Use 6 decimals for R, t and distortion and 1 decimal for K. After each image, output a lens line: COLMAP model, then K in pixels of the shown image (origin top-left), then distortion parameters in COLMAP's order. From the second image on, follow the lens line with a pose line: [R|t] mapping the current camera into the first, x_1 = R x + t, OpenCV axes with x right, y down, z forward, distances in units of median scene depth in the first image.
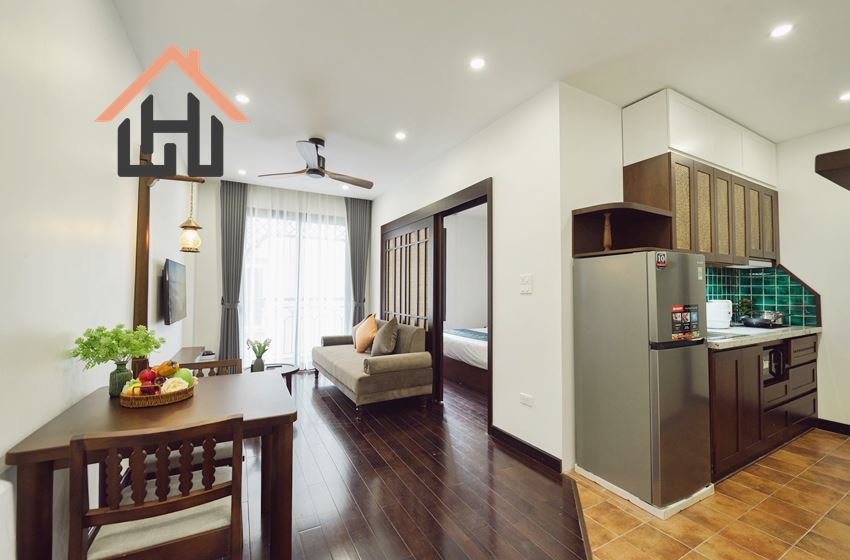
lens RADIAL K [[348.4, 0, 425.0], [0, 348.4, 280.0], [0, 0, 1]] dist [0.000388, -0.000053]
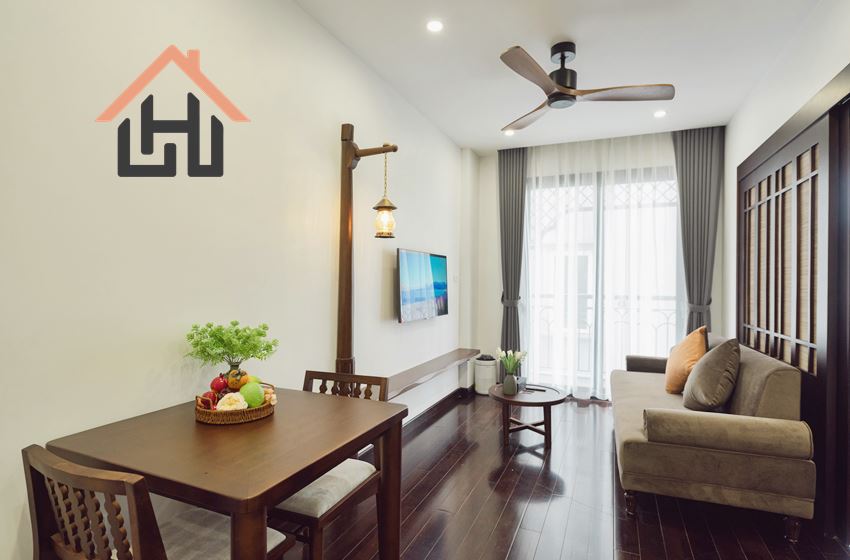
lens RADIAL K [[430.1, 0, 435.4], [0, 430.1, 281.6], [0, 0, 1]] dist [-0.000109, -0.000807]
pose [[0.638084, -0.001874, -0.769965, 0.122149], [0.019570, 0.999713, 0.013785, 0.008319], [0.769718, -0.023864, 0.637937, 0.271623]]
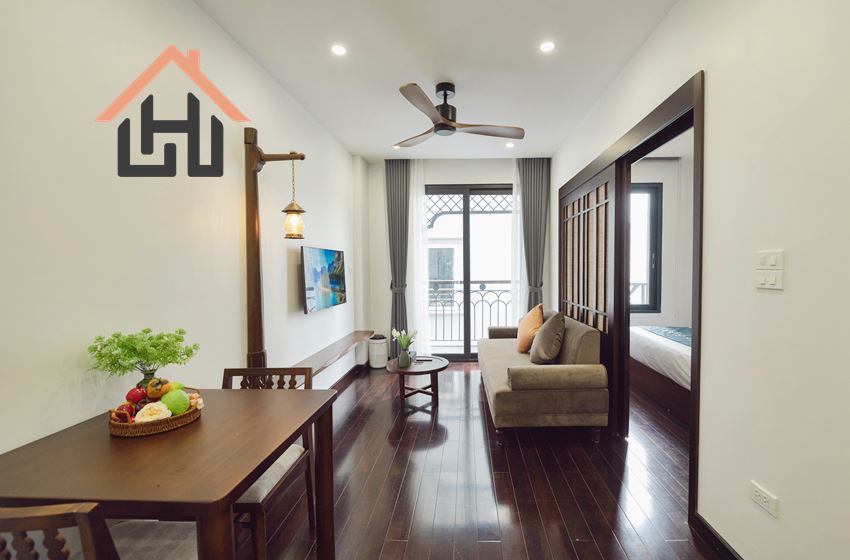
lens RADIAL K [[367.6, 0, 460.4], [0, 367.6, 281.0], [0, 0, 1]] dist [-0.006115, -0.000887]
pose [[0.875411, 0.005502, -0.483347, 0.104704], [0.027520, 0.997746, 0.061201, -0.010346], [0.482595, -0.066878, 0.873287, 0.229023]]
